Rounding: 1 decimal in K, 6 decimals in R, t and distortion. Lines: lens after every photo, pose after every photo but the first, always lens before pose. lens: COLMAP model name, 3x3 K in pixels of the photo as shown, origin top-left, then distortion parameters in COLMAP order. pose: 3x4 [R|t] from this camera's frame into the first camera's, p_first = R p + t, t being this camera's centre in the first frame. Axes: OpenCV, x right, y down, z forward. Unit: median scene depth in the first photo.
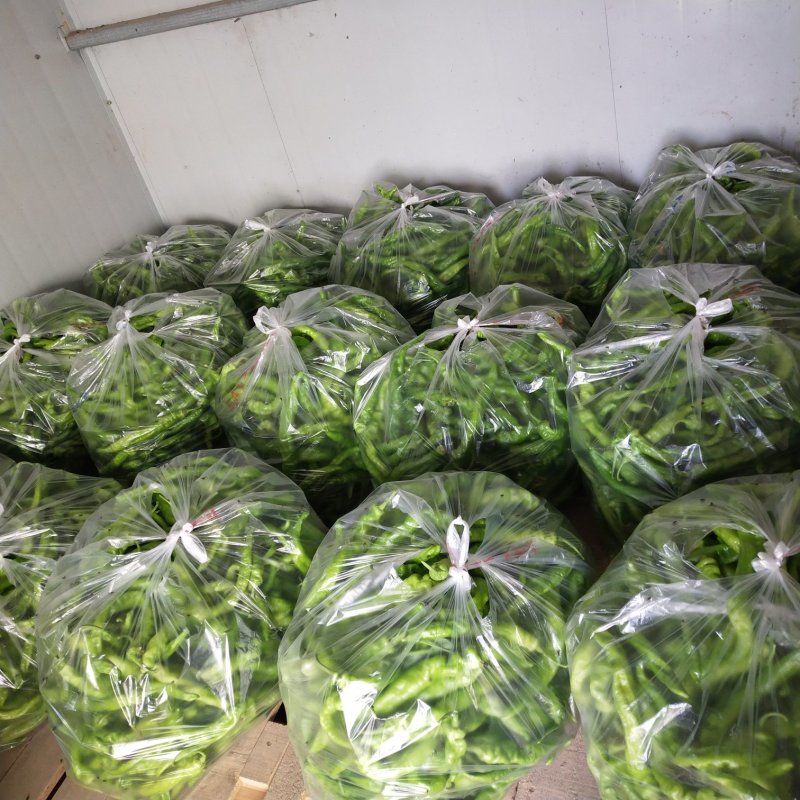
lens RADIAL K [[798.2, 0, 401.2], [0, 798.2, 395.5], [0, 0, 1]] dist [-0.004105, 0.022179]
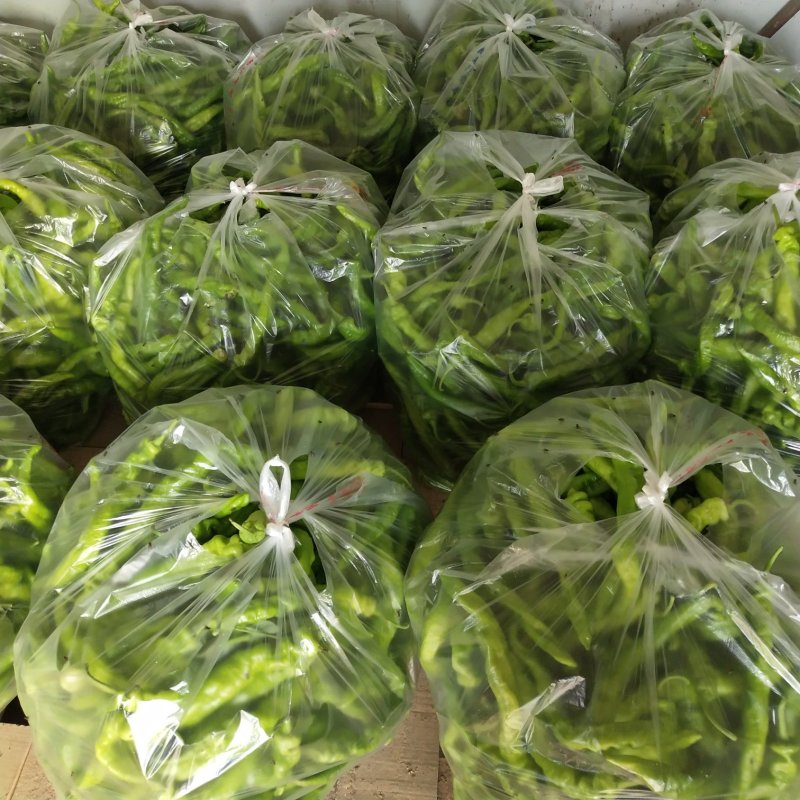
lens RADIAL K [[826.4, 0, 400.0], [0, 826.4, 400.0], [0, 0, 1]] dist [-0.024588, 0.043164]
pose [[0.938673, -0.034375, 0.343090, -0.062886], [-0.020580, 0.987659, 0.155262, -0.016678], [-0.344194, -0.152801, 0.926381, 0.195412]]
